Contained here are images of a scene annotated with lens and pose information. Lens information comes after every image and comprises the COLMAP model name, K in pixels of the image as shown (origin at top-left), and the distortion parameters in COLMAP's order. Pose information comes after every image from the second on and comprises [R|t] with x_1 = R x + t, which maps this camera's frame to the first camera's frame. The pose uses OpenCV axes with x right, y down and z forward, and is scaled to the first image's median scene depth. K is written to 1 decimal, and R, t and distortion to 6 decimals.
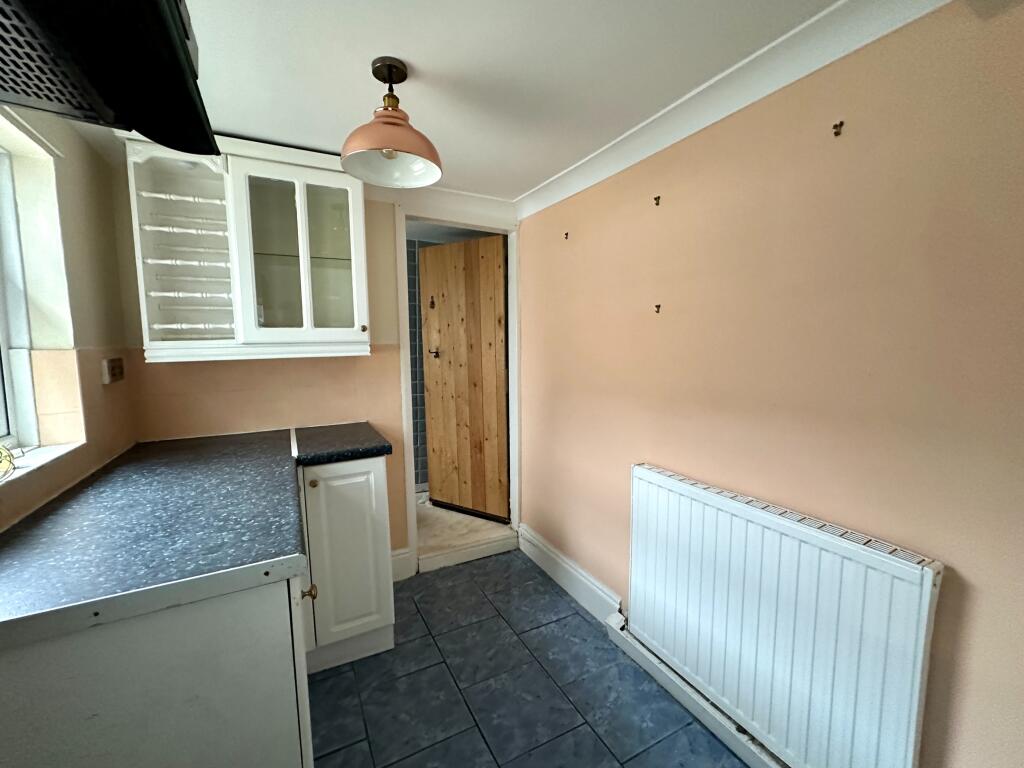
lens RADIAL K [[430.4, 0, 512.4], [0, 430.4, 382.5], [0, 0, 1]] dist [-0.000713, -0.000109]
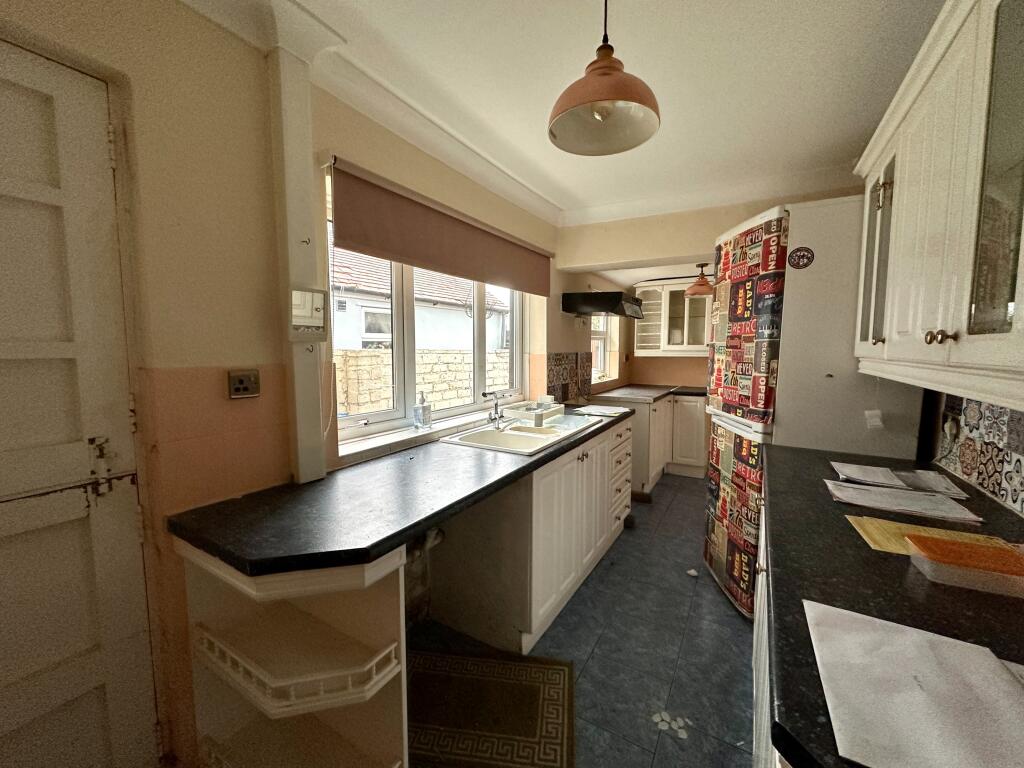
lens RADIAL K [[410.7, 0, 512.9], [0, 410.7, 383.7], [0, 0, 1]] dist [-0.001220, 0.000040]
pose [[0.520324, 0.088174, -0.849405, 1.139824], [-0.086413, 0.994986, 0.050352, 0.071736], [0.849586, 0.047200, 0.525334, -1.201254]]
